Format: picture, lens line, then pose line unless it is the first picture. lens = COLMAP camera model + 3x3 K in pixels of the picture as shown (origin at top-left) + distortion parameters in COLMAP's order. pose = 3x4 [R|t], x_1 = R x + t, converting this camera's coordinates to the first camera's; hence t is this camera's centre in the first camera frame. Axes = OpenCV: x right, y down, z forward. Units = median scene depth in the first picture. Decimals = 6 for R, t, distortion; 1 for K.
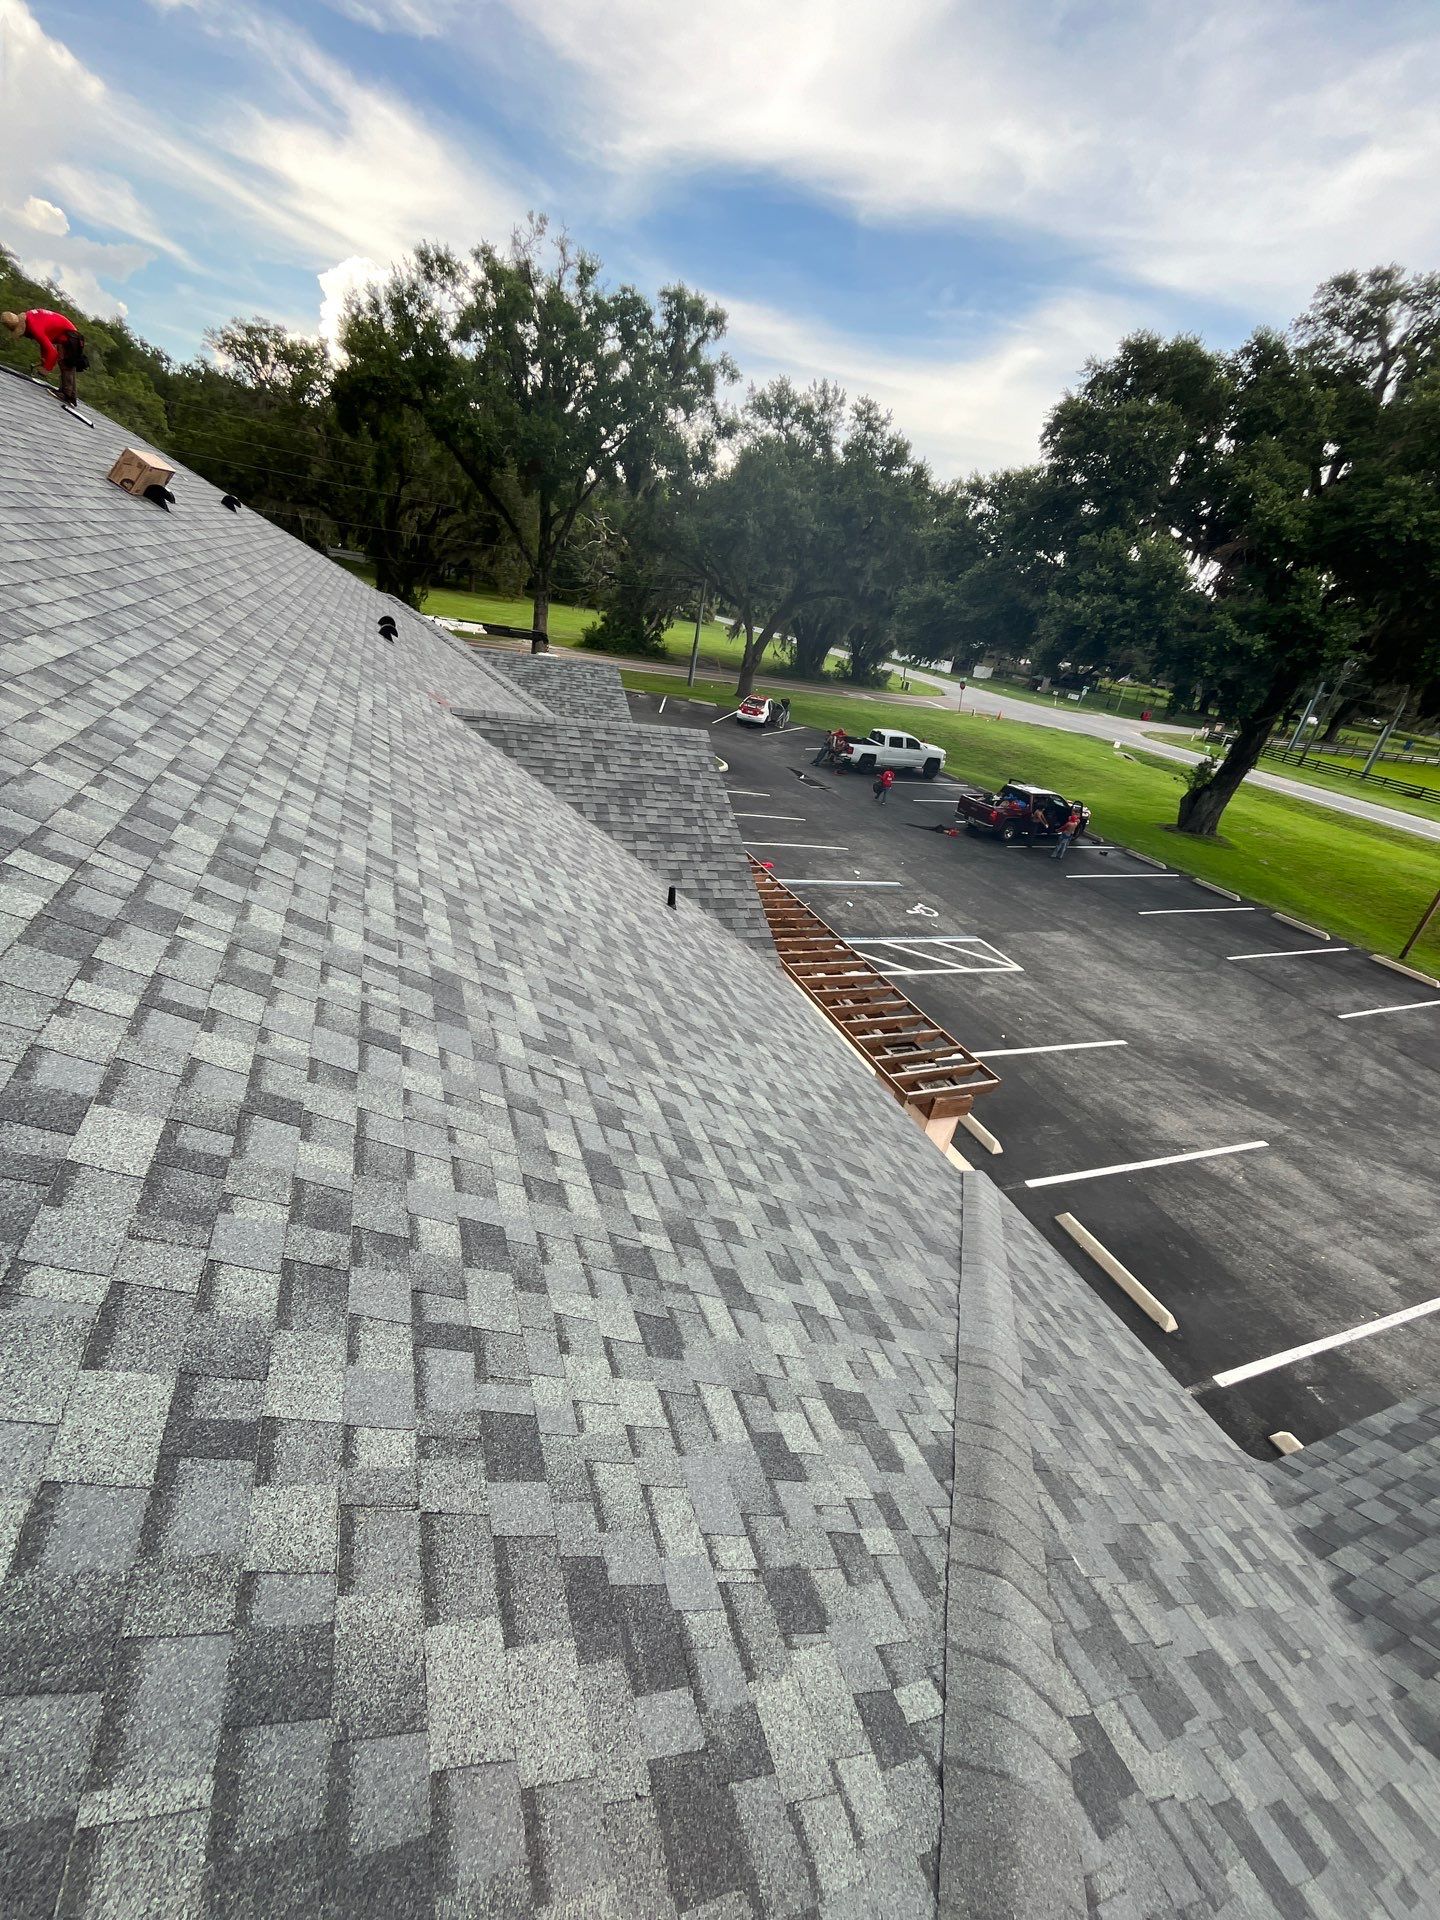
lens RADIAL K [[777.3, 0, 720.4], [0, 777.3, 959.2], [0, 0, 1]] dist [-0.004182, -0.000249]
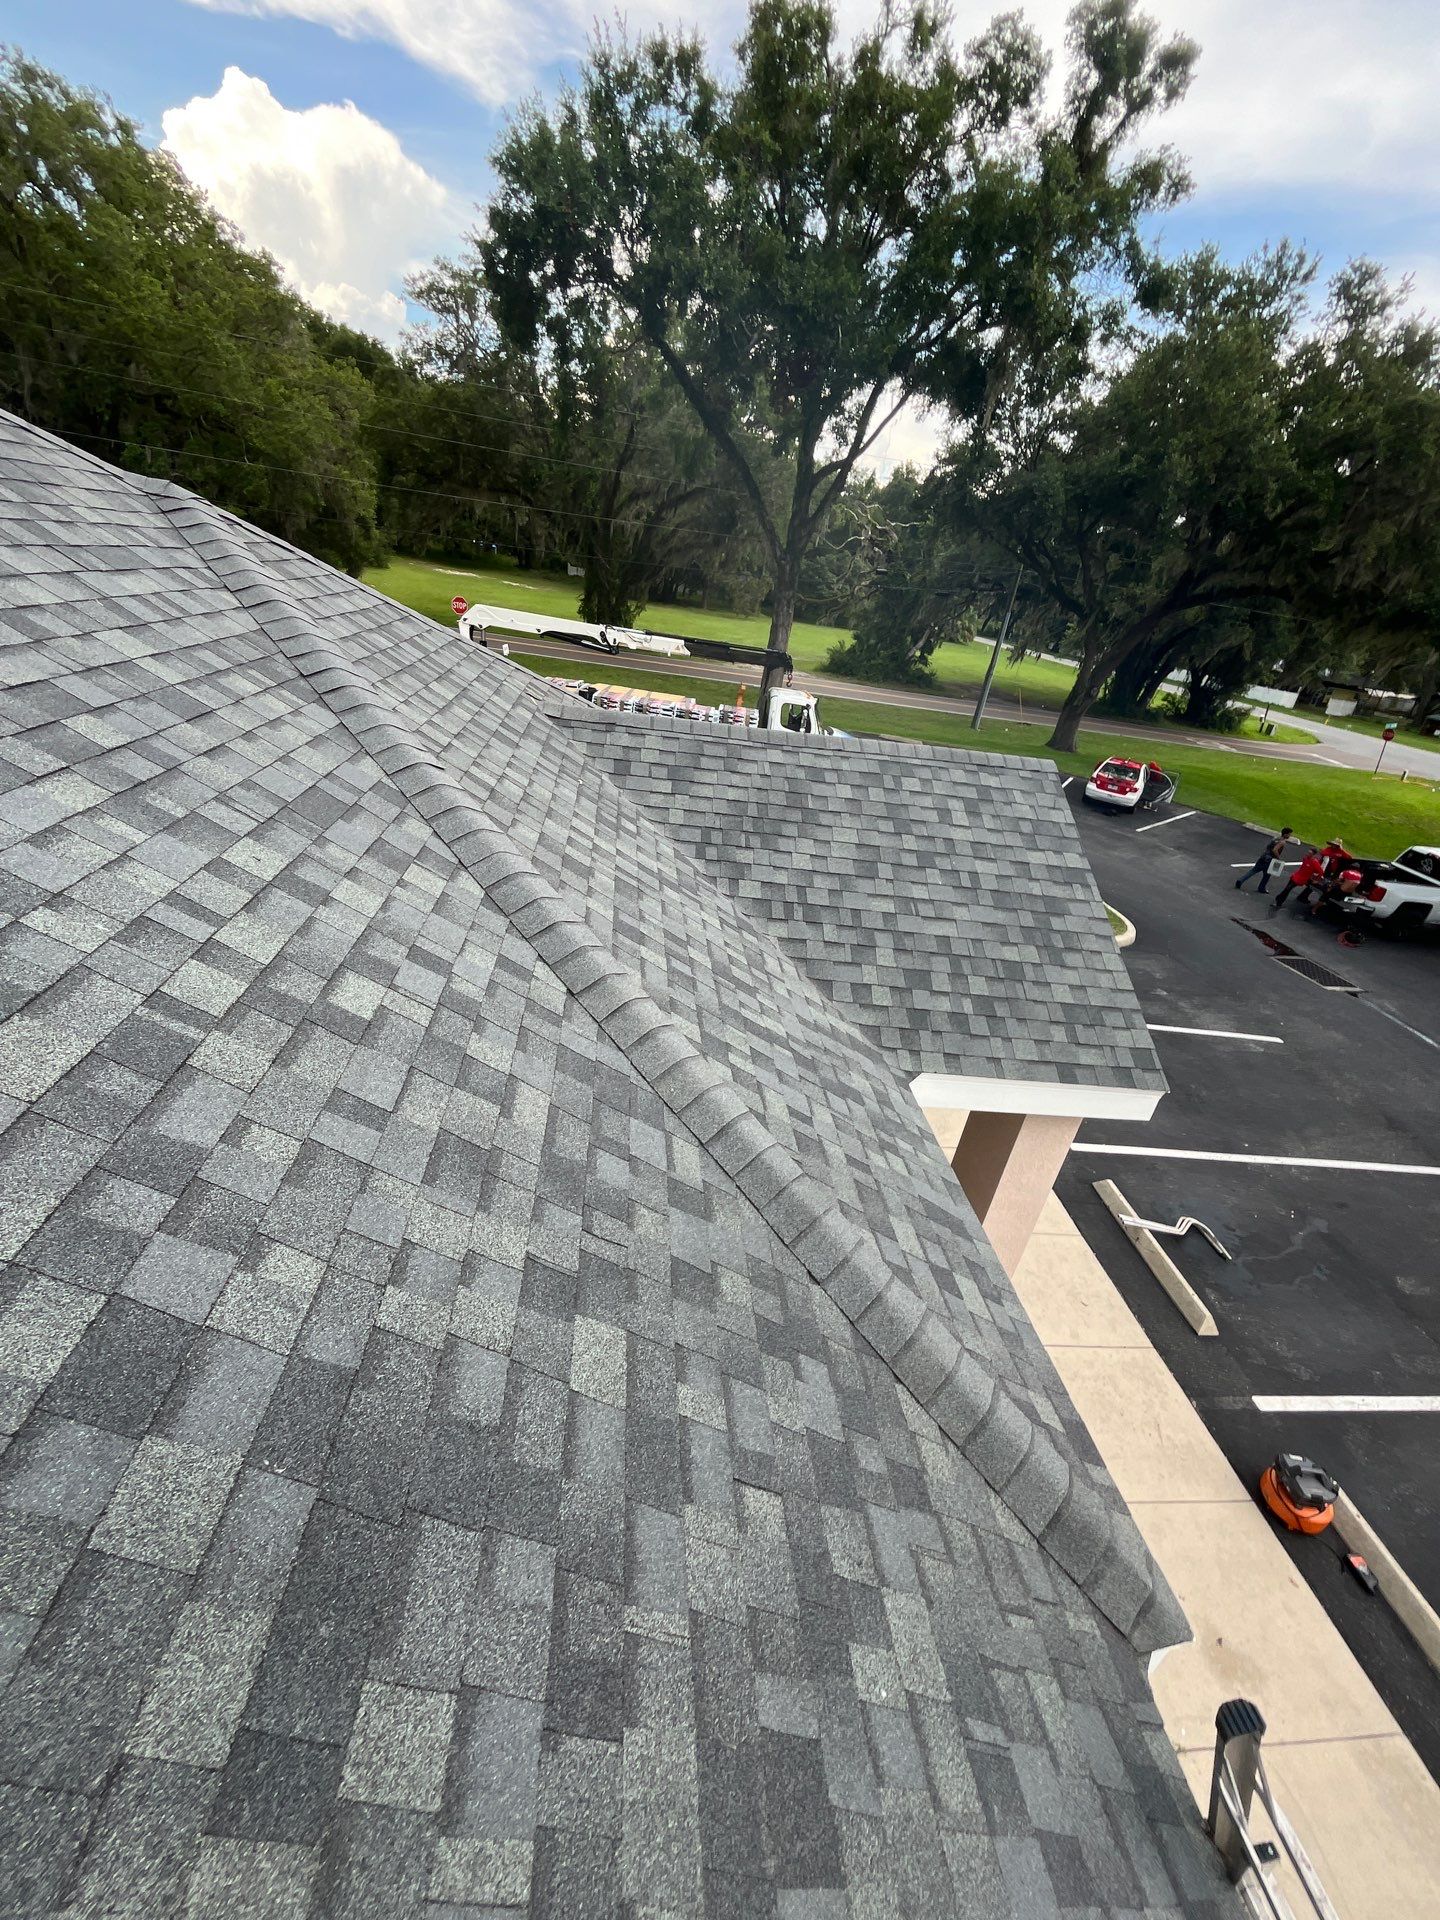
lens RADIAL K [[777.3, 0, 719.8], [0, 777.3, 959.8], [0, 0, 1]] dist [-0.004182, -0.000249]
pose [[0.962853, 0.099920, -0.250858, -0.080793], [-0.105800, 0.994337, -0.010029, -0.137865], [0.248435, 0.036198, 0.967972, 0.328228]]
